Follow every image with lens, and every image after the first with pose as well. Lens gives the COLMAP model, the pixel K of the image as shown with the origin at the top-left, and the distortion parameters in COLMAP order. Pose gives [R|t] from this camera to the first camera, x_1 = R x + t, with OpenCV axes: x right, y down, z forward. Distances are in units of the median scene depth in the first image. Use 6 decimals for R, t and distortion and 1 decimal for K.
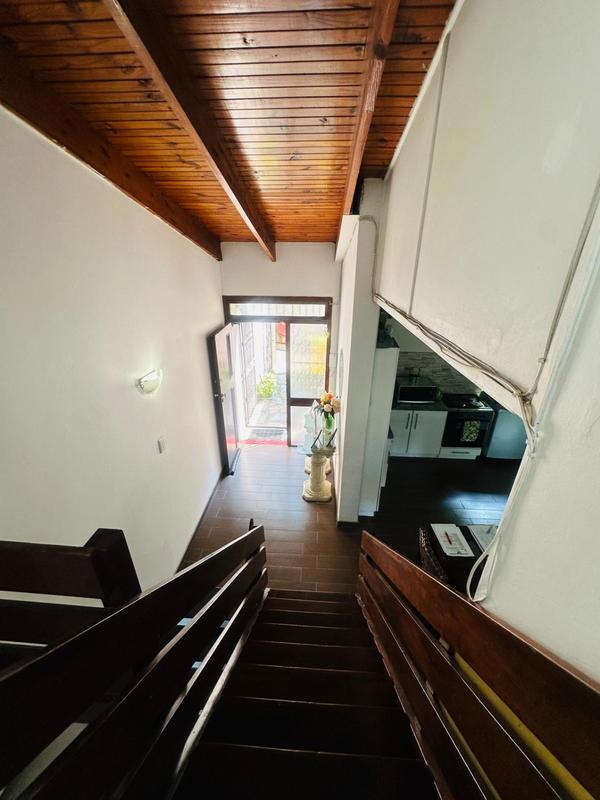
lens RADIAL K [[319.1, 0, 300.0], [0, 319.1, 400.0], [0, 0, 1]] dist [-0.001485, -0.000291]
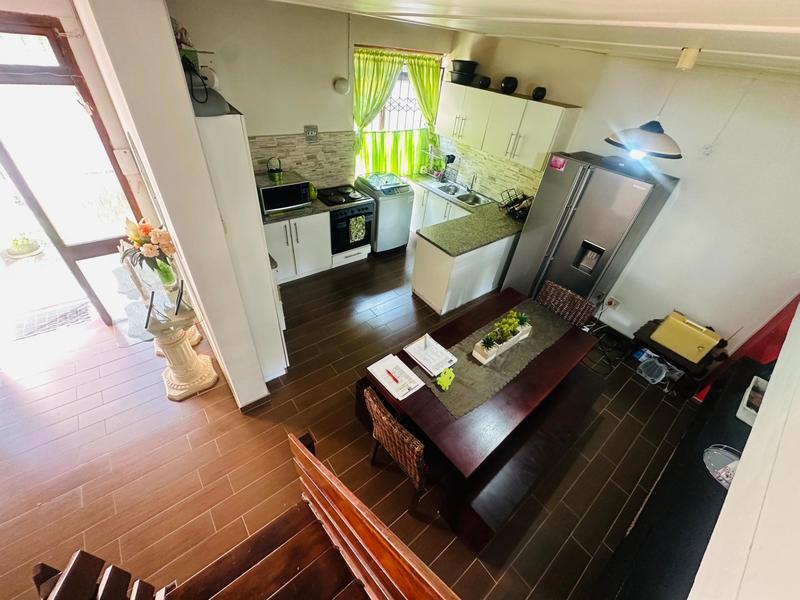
lens RADIAL K [[319.1, 0, 400.0], [0, 319.1, 300.0], [0, 0, 1]] dist [-0.001485, -0.000291]
pose [[0.743471, -0.362822, 0.561793, 0.057424], [0.184046, 0.918607, 0.349698, -0.008266], [-0.642944, -0.156594, 0.749734, 0.236218]]
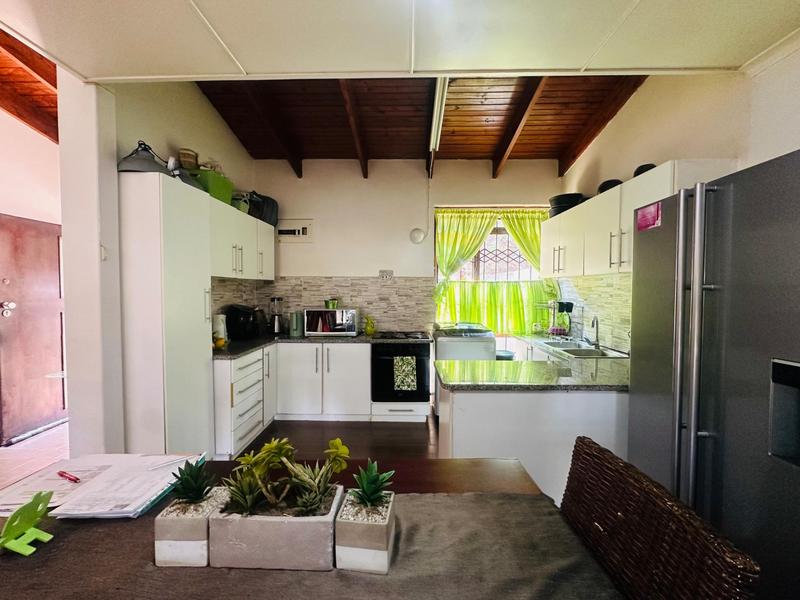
lens RADIAL K [[319.1, 0, 400.0], [0, 319.1, 300.0], [0, 0, 1]] dist [-0.001485, -0.000291]
pose [[0.999000, 0.002253, 0.044663, 0.492814], [0.014892, 0.924967, -0.379756, 0.214229], [-0.042168, 0.380041, 0.924008, 0.303908]]
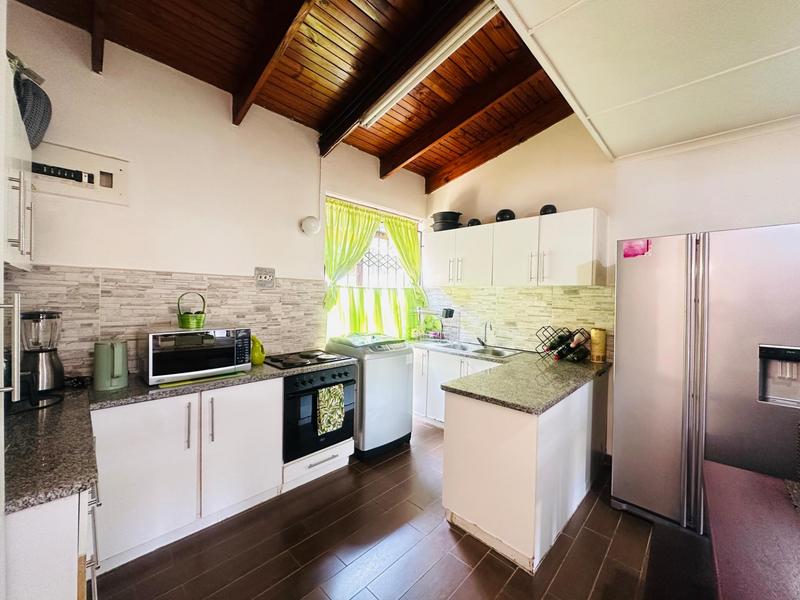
lens RADIAL K [[319.1, 0, 400.0], [0, 319.1, 300.0], [0, 0, 1]] dist [-0.001485, -0.000291]
pose [[0.652650, 0.000630, 0.757659, 0.217664], [0.295327, 0.920692, -0.255162, 0.100845], [-0.697732, 0.390289, 0.600704, 0.547078]]
